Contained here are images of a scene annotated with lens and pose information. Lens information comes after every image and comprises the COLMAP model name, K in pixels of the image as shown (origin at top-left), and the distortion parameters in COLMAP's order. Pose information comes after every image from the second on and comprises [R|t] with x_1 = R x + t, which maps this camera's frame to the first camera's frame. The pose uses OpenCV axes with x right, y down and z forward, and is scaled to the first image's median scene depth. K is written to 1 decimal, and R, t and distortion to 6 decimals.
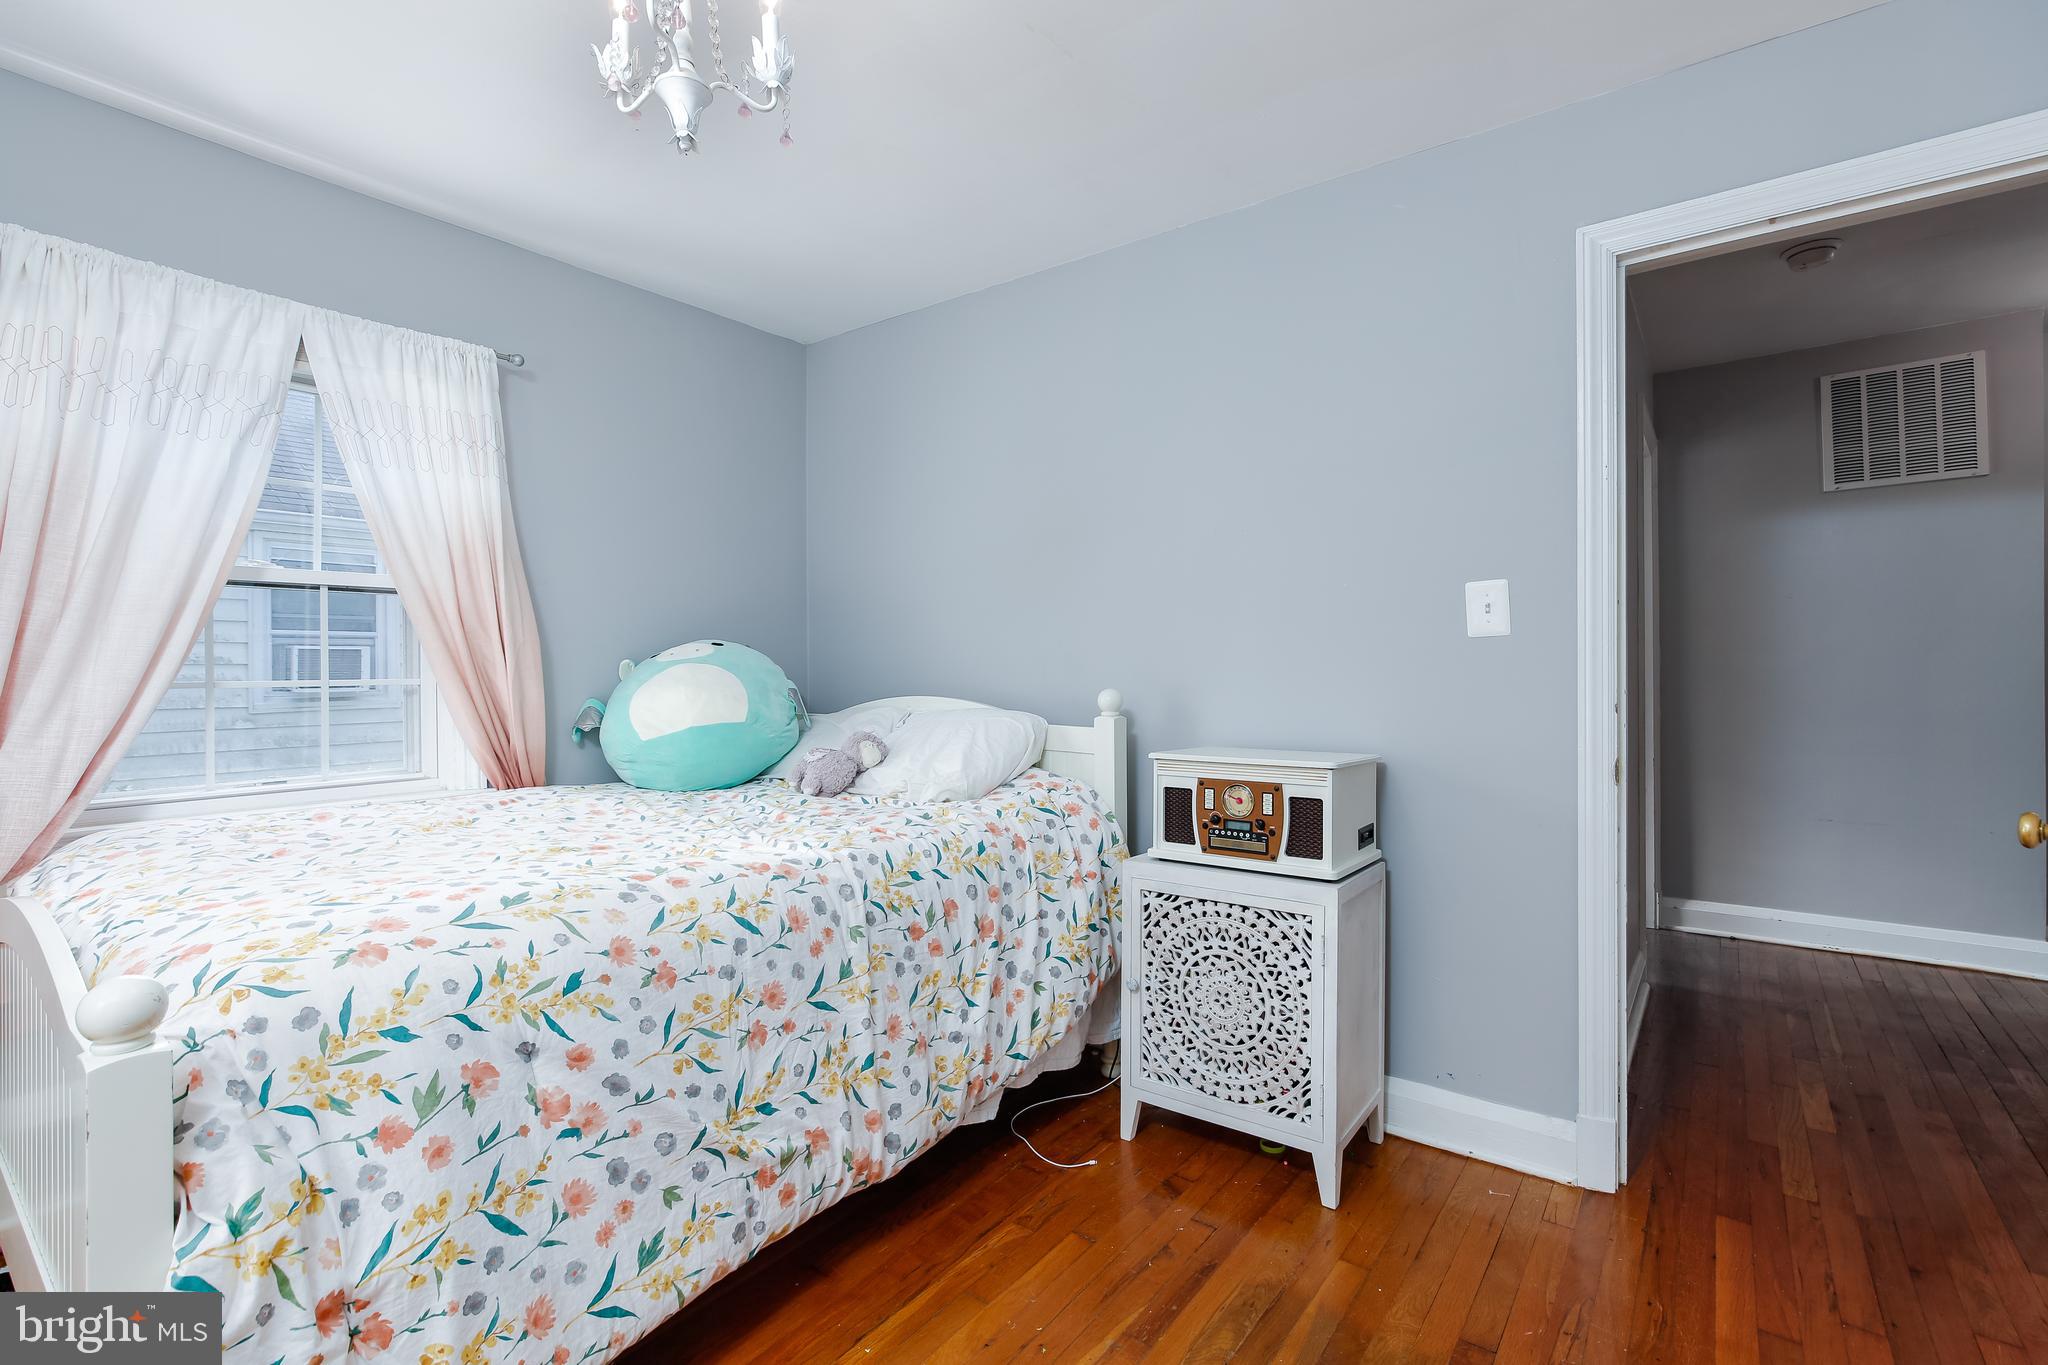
lens RADIAL K [[926.2, 0, 1028.8], [0, 926.2, 667.3], [0, 0, 1]] dist [-0.017624, 0.007690]
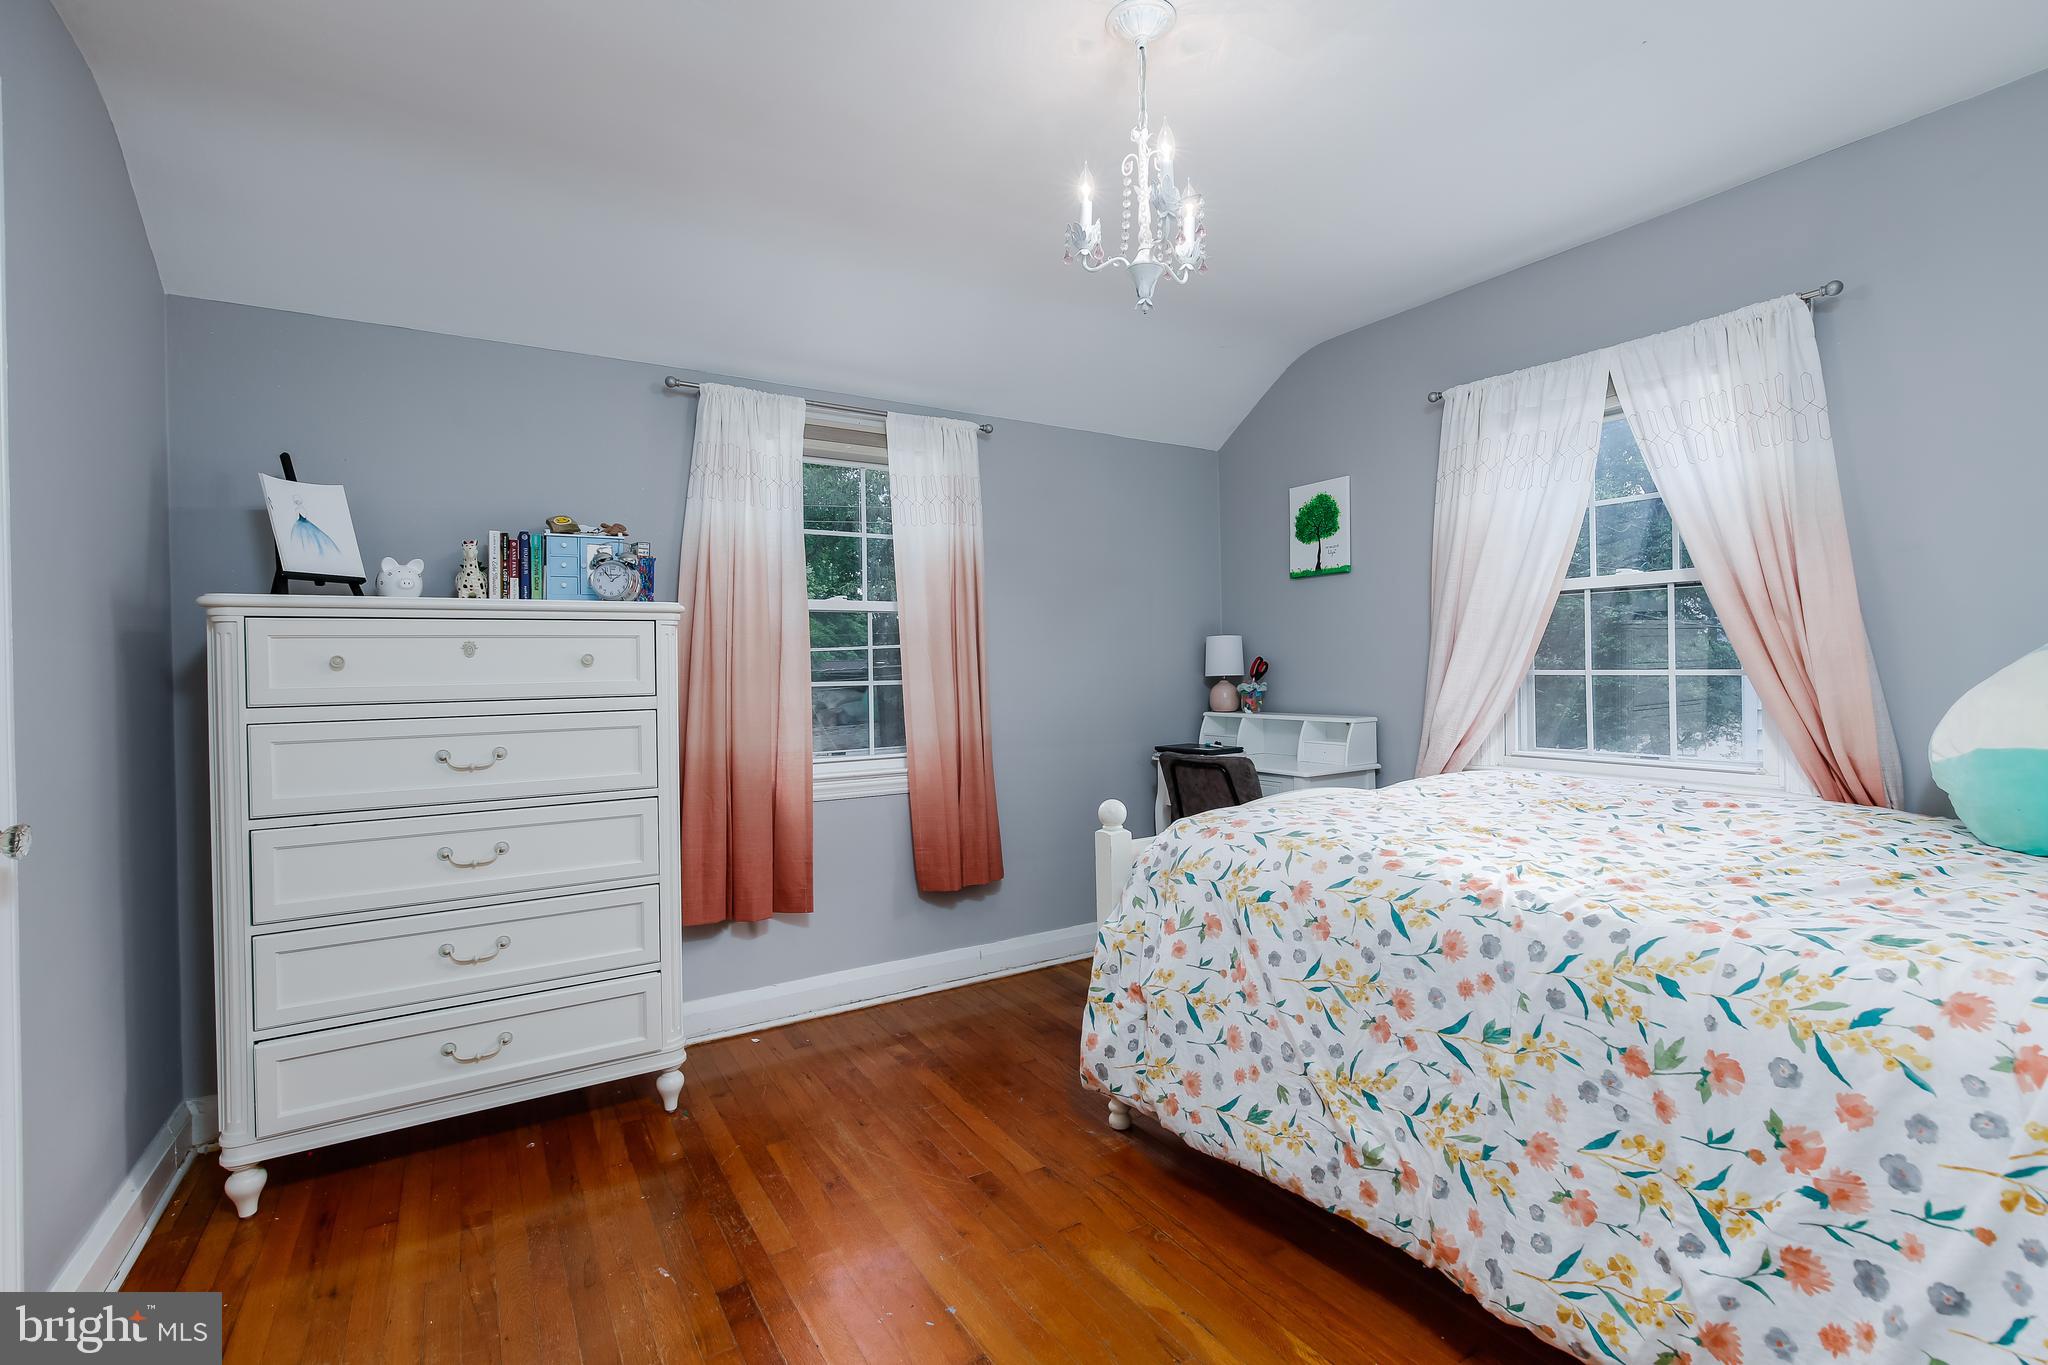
lens RADIAL K [[968.9, 0, 1240.5], [0, 968.9, 638.5], [0, 0, 1]] dist [-0.018873, 0.000072]
pose [[-0.245593, 0.006788, -0.969349, 0.772078], [0.032143, 0.999483, -0.001145, -0.038042], [0.968840, -0.031439, -0.245685, 1.113694]]
